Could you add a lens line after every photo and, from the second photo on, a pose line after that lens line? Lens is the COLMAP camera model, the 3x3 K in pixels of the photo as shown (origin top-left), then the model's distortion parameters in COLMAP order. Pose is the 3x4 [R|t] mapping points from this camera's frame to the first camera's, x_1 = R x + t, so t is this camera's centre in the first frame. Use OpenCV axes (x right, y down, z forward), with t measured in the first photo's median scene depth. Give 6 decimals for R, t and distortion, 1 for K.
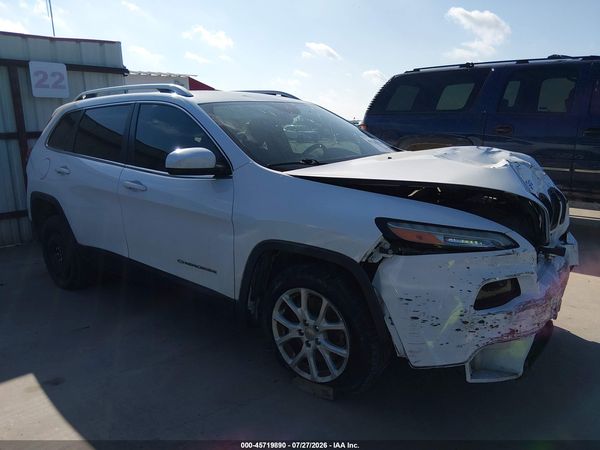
lens RADIAL K [[451.9, 0, 297.2], [0, 451.9, 265.7], [0, 0, 1]] dist [0.031815, -0.064993]
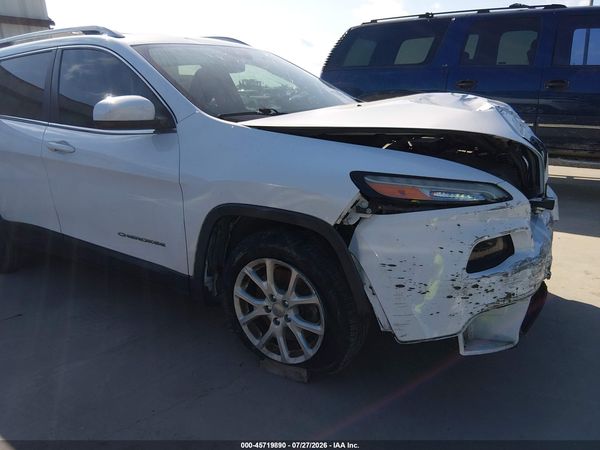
lens RADIAL K [[451.9, 0, 301.8], [0, 451.9, 263.7], [0, 0, 1]] dist [0.031815, -0.064993]
pose [[0.993612, -0.049446, 0.101444, -0.009617], [0.043358, 0.997173, 0.061363, 0.008270], [-0.104192, -0.056572, 0.992947, 0.117837]]
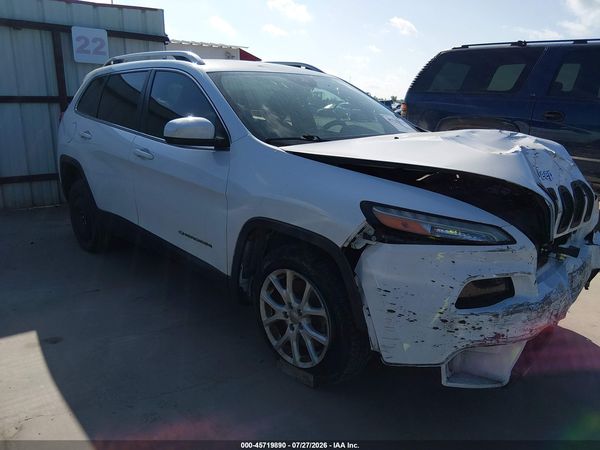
lens RADIAL K [[451.9, 0, 296.9], [0, 451.9, 261.8], [0, 0, 1]] dist [0.031815, -0.064993]
pose [[0.991211, 0.079264, -0.105912, 0.114094], [-0.075109, 0.996262, 0.042666, -0.007978], [0.108898, -0.034336, 0.993460, 0.040845]]
